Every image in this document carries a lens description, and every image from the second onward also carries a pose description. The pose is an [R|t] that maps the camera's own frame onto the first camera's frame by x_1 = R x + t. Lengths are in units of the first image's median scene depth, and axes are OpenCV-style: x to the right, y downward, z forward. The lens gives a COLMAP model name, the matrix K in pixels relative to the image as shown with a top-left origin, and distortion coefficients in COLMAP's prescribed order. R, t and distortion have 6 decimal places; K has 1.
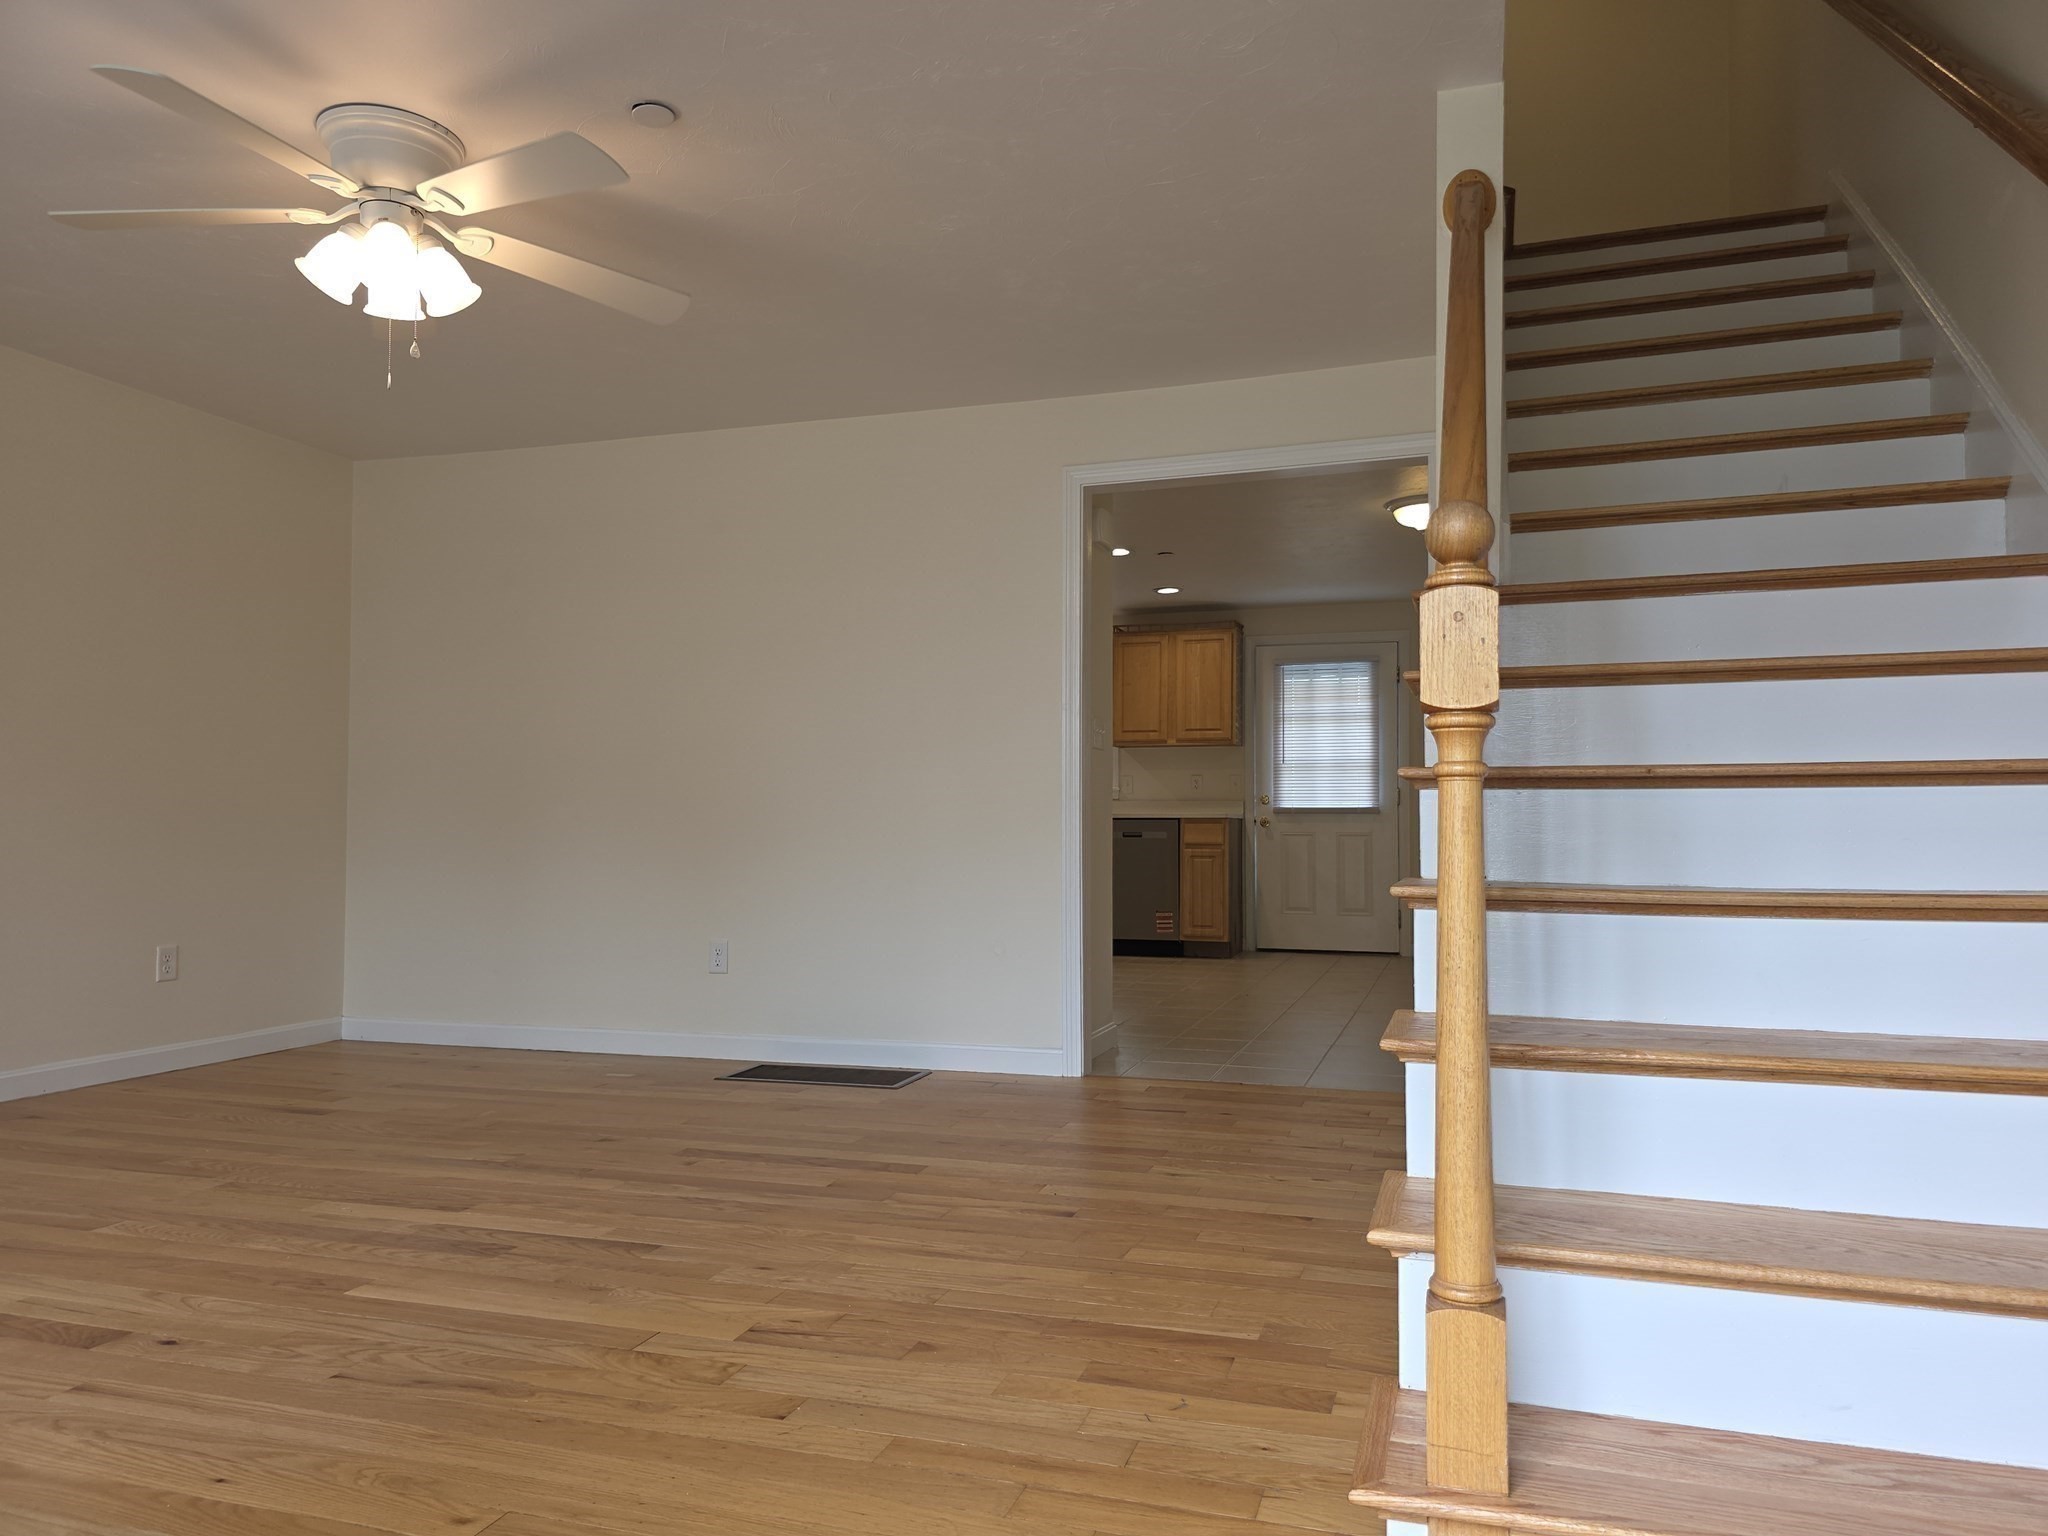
lens RADIAL K [[1388.6, 0, 1024.1], [0, 1388.6, 774.5], [0, 0, 1]] dist [0.009687, 0.000320]
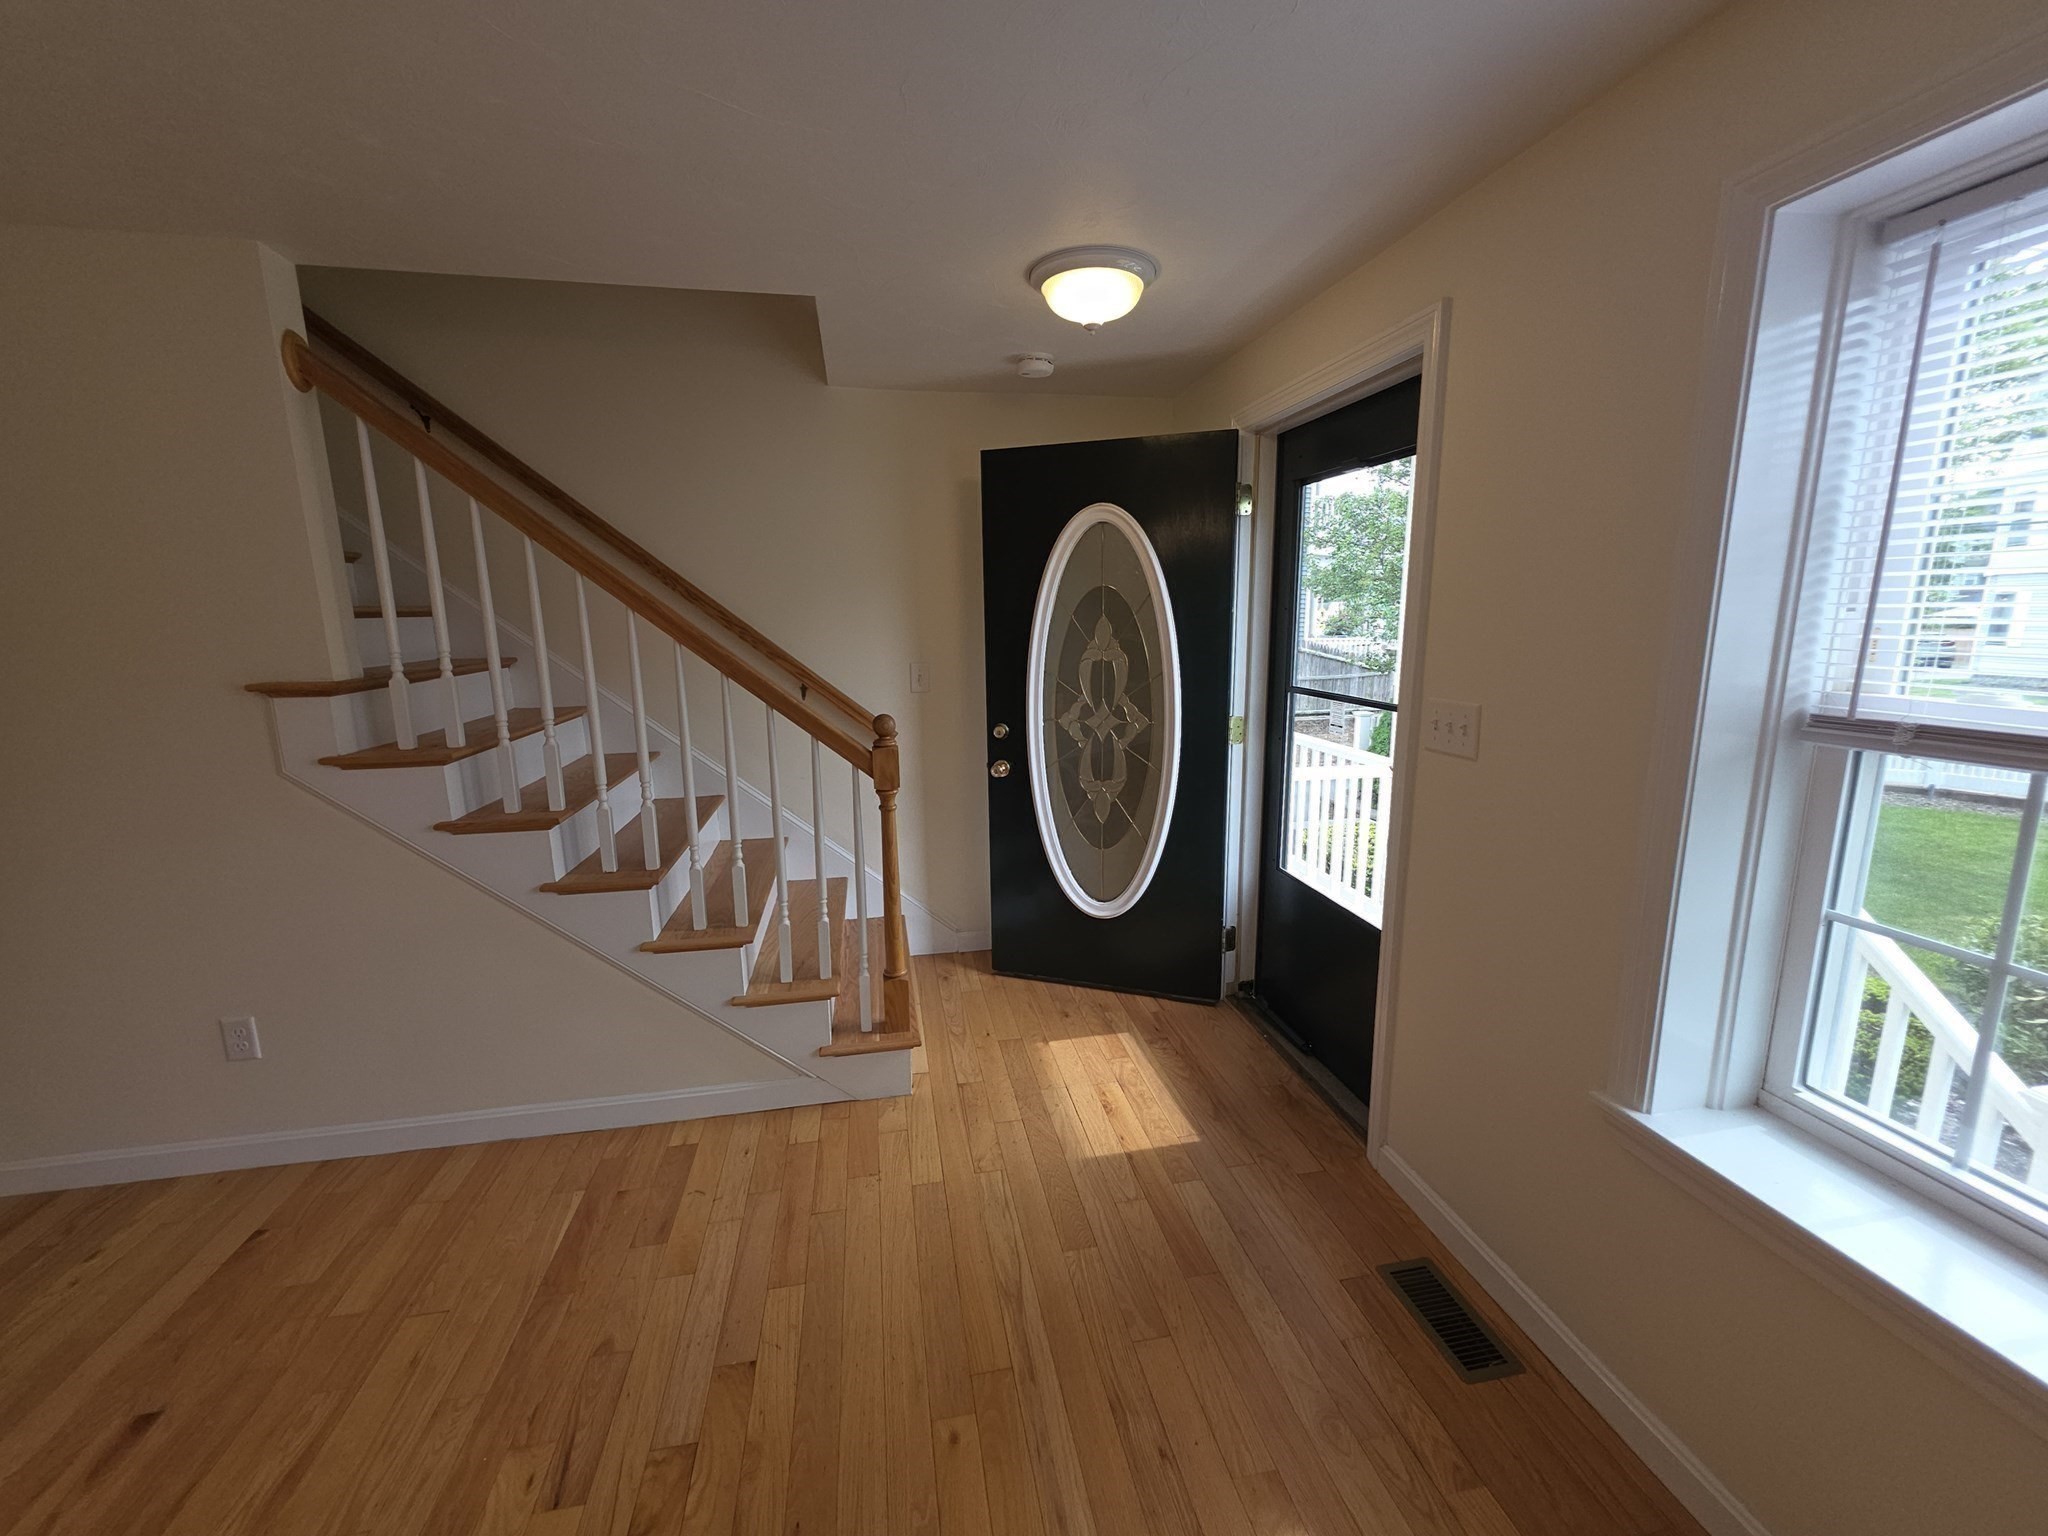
lens RADIAL K [[819.8, 0, 1030.3], [0, 819.8, 761.4], [0, 0, 1]] dist [-0.002405, 0.000371]
pose [[-0.494363, -0.160280, 0.854351, -0.637758], [-0.028889, 0.985340, 0.168137, -0.198556], [-0.868775, 0.058439, -0.491746, 0.776741]]
